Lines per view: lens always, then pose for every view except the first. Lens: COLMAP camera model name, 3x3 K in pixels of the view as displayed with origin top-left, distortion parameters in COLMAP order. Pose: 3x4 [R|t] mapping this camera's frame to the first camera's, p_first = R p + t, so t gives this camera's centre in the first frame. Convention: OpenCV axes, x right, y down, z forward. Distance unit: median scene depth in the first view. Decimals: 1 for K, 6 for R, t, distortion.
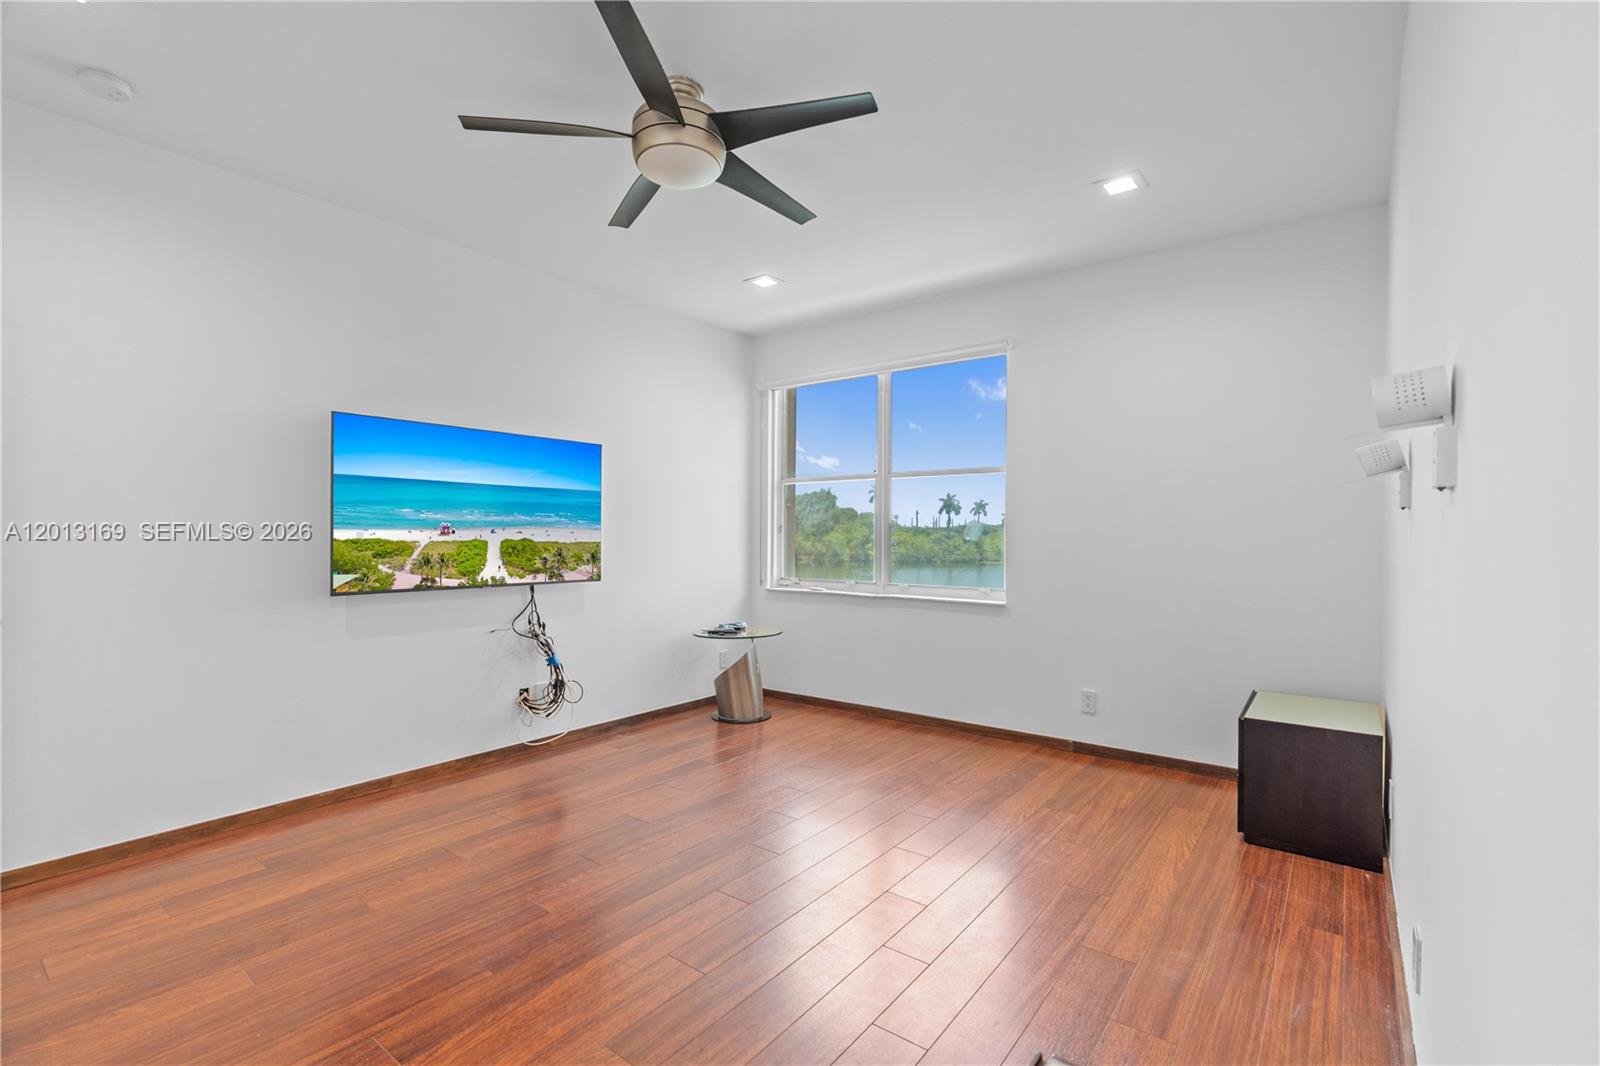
lens RADIAL K [[718.0, 0, 792.6], [0, 718.0, 527.8], [0, 0, 1]] dist [-0.011458, 0.004308]
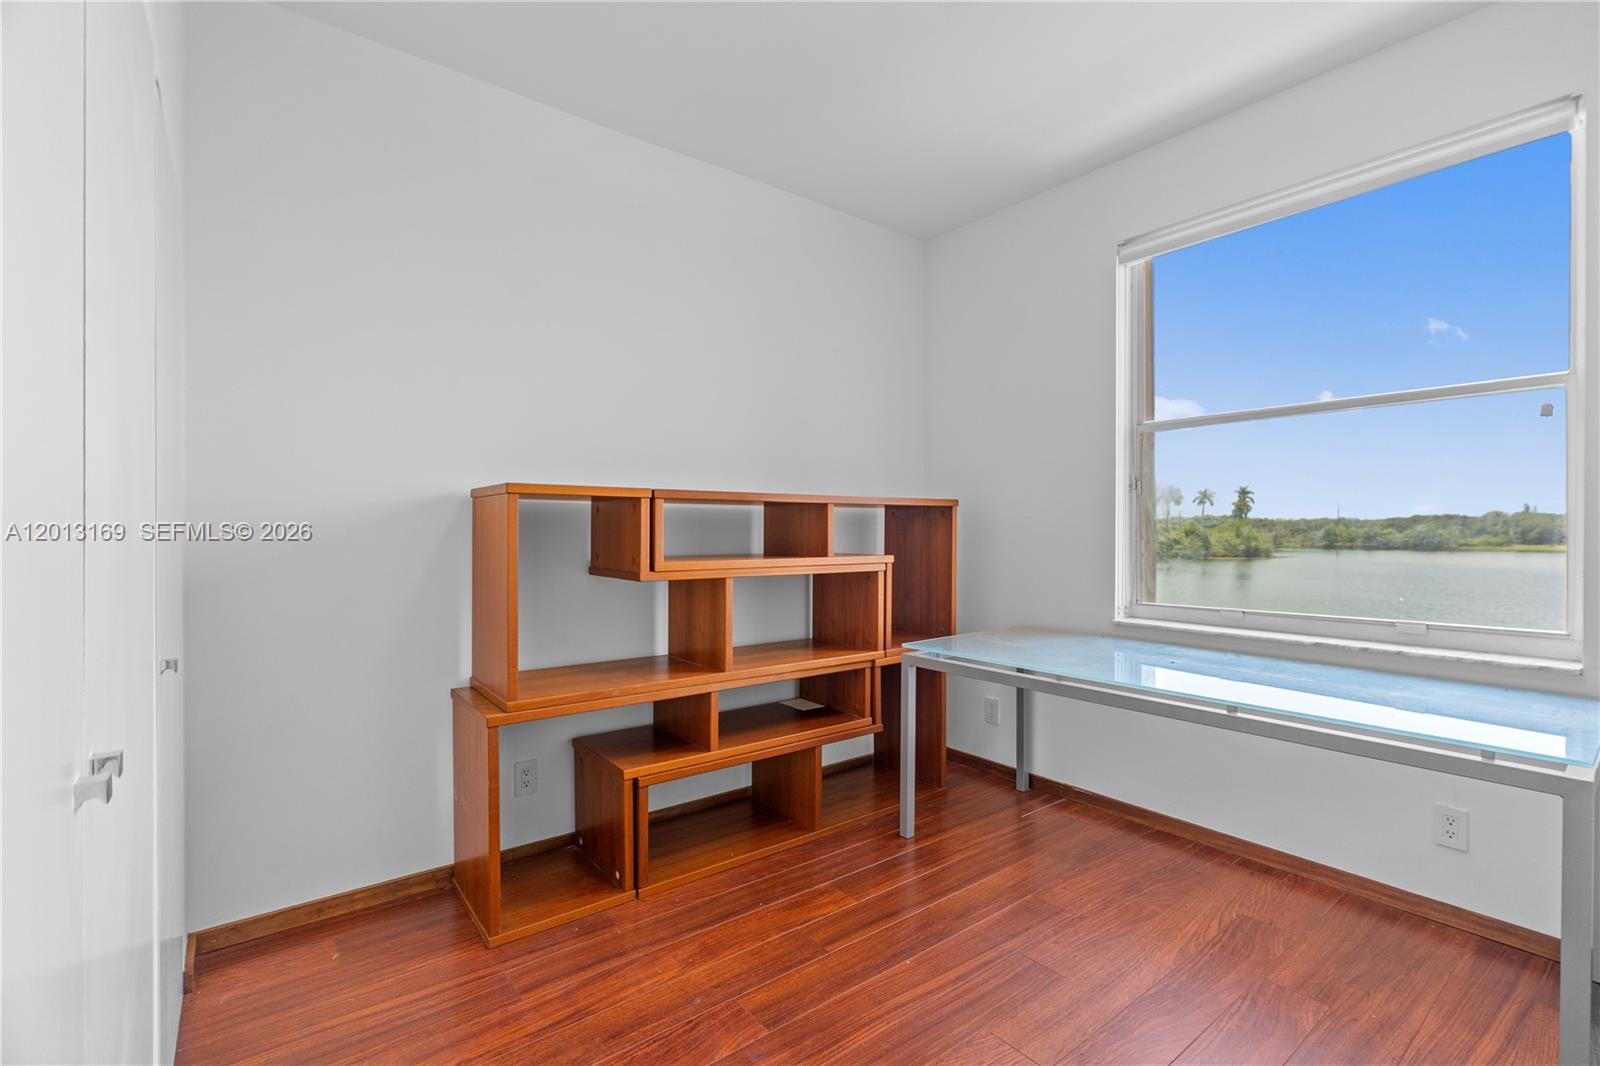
lens RADIAL K [[718.0, 0, 797.5], [0, 718.0, 534.2], [0, 0, 1]] dist [-0.011458, 0.004308]
pose [[0.965496, -0.019025, -0.259724, -0.103493], [0.021962, 0.999723, 0.008412, -0.005162], [0.259492, -0.013826, 0.965646, 0.376011]]
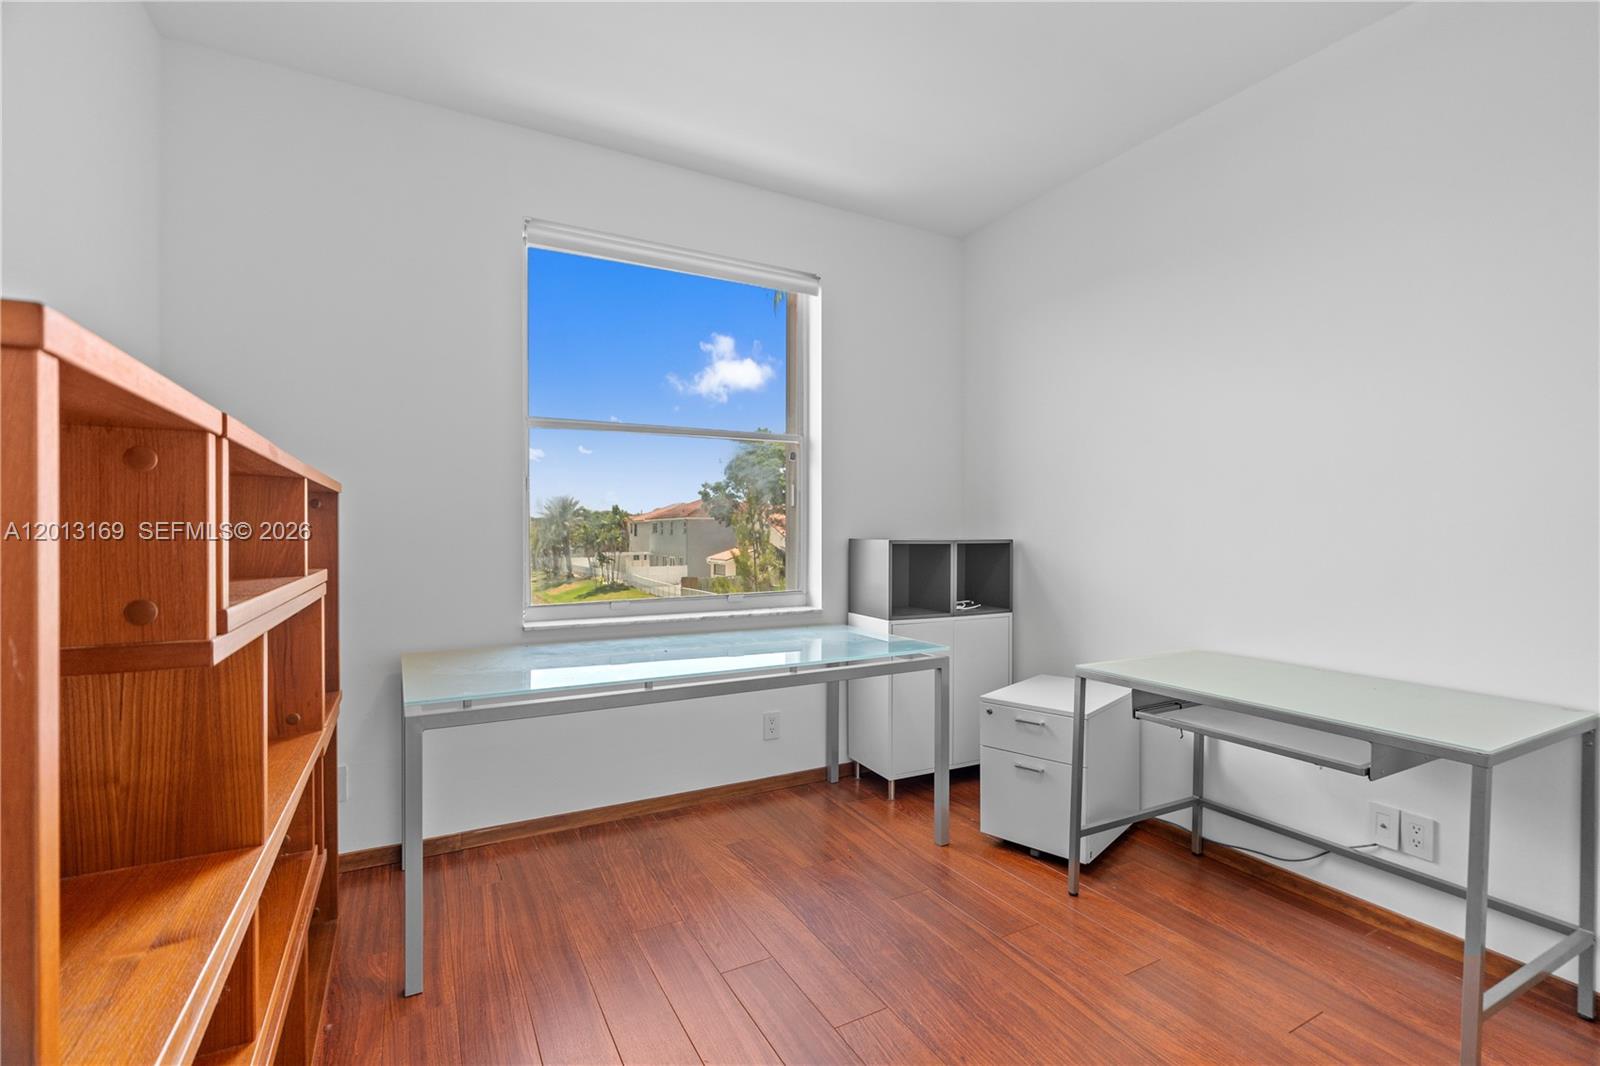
lens RADIAL K [[718.0, 0, 800.5], [0, 718.0, 535.1], [0, 0, 1]] dist [-0.011458, 0.004308]
pose [[0.400399, -0.027923, 0.915915, -0.935595], [0.001071, 0.999549, 0.030004, -0.015612], [-0.916340, -0.011033, 0.400249, 0.980322]]
